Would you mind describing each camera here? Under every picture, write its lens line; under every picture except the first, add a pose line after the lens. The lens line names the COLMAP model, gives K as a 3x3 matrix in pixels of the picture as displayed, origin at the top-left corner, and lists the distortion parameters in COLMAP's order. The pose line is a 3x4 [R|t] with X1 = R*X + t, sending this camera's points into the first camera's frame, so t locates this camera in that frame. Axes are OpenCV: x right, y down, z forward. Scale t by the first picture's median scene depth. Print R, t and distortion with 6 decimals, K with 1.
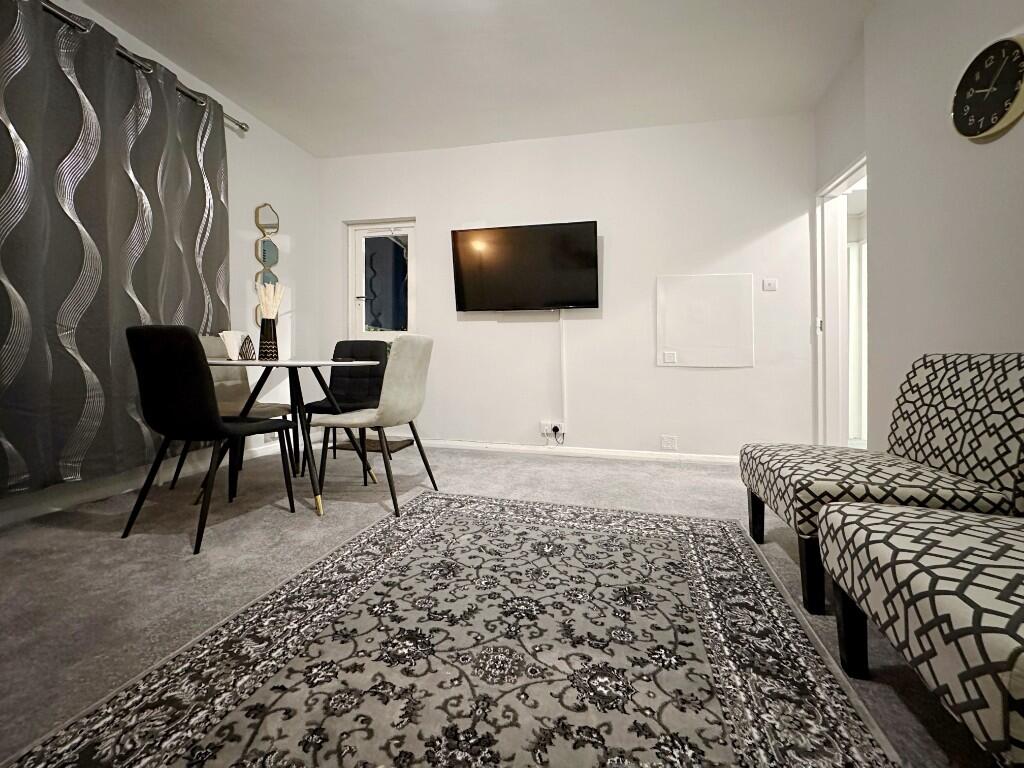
lens RADIAL K [[405.0, 0, 515.6], [0, 405.0, 359.6], [0, 0, 1]] dist [0.000301, 0.000073]
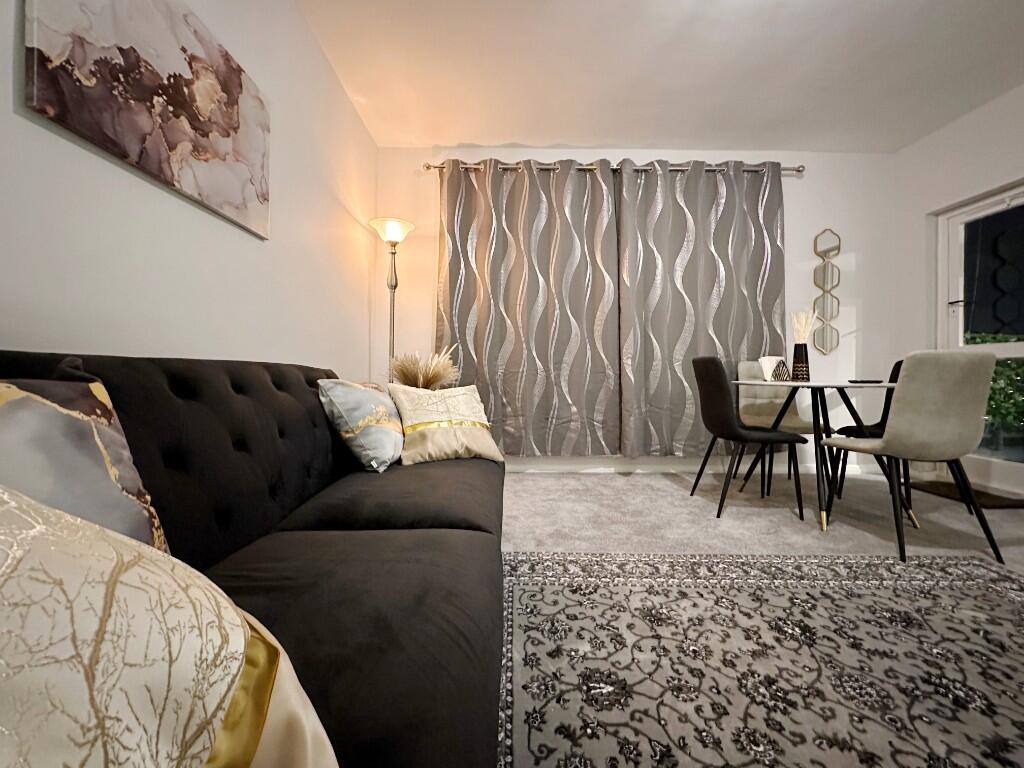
lens RADIAL K [[417.3, 0, 506.7], [0, 417.3, 373.7], [0, 0, 1]] dist [-0.000208, 0.000268]
pose [[0.221817, -0.009368, -0.975043, 0.451321], [-0.008691, 0.999895, -0.011584, 0.000951], [0.975050, 0.011044, 0.221712, -0.041326]]
